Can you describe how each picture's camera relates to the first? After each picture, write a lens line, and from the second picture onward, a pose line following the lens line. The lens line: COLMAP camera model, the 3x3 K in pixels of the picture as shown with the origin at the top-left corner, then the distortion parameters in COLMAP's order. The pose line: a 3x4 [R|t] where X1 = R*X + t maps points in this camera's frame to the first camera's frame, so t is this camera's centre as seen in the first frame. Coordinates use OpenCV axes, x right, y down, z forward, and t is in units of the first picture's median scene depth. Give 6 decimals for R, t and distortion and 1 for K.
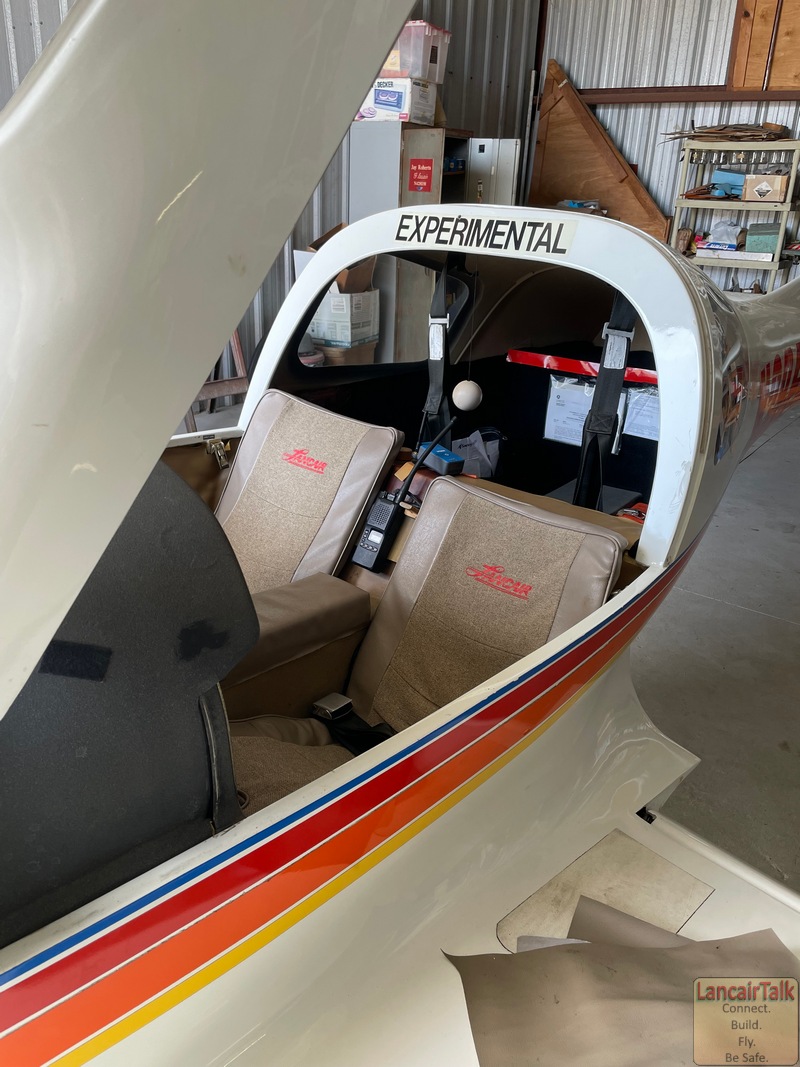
lens RADIAL K [[811.4, 0, 400.0], [0, 811.4, 533.5], [0, 0, 1]] dist [0.111496, -0.155254]
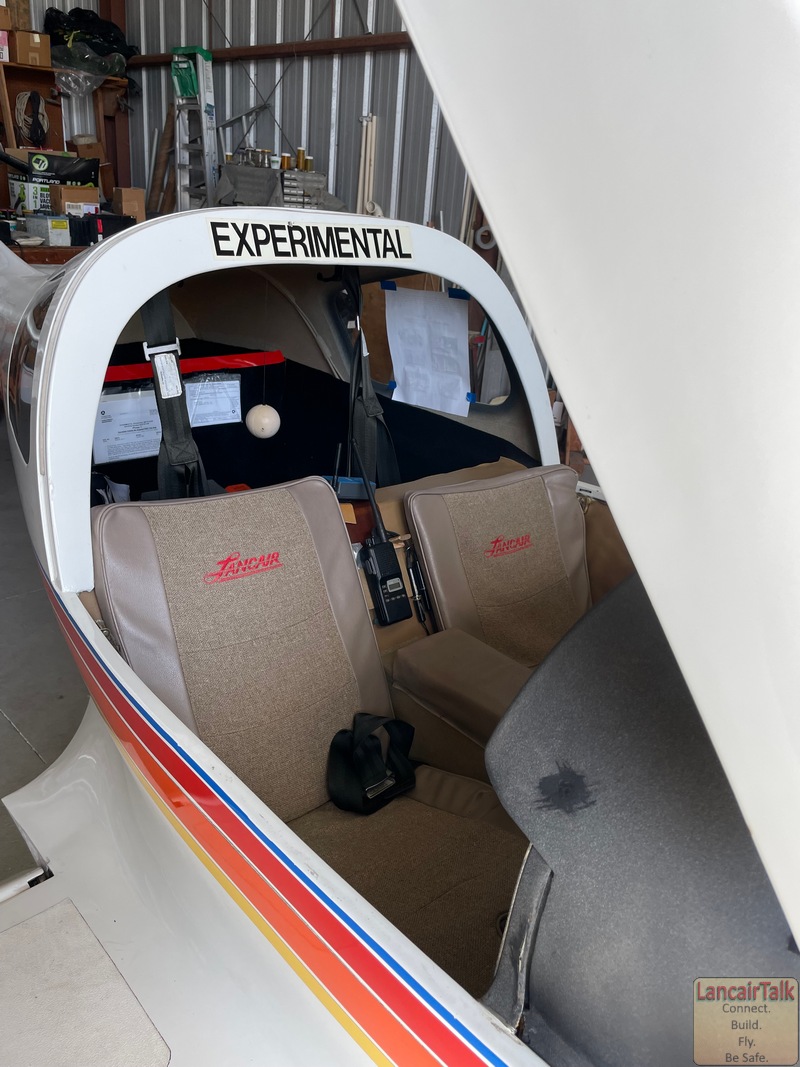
lens RADIAL K [[811.4, 0, 400.0], [0, 811.4, 533.5], [0, 0, 1]] dist [0.111496, -0.155254]
pose [[0.140073, -0.404510, 0.903743, -0.828685], [0.319895, 0.882281, 0.345322, -0.358825], [-0.937041, 0.240733, 0.252985, 0.748443]]
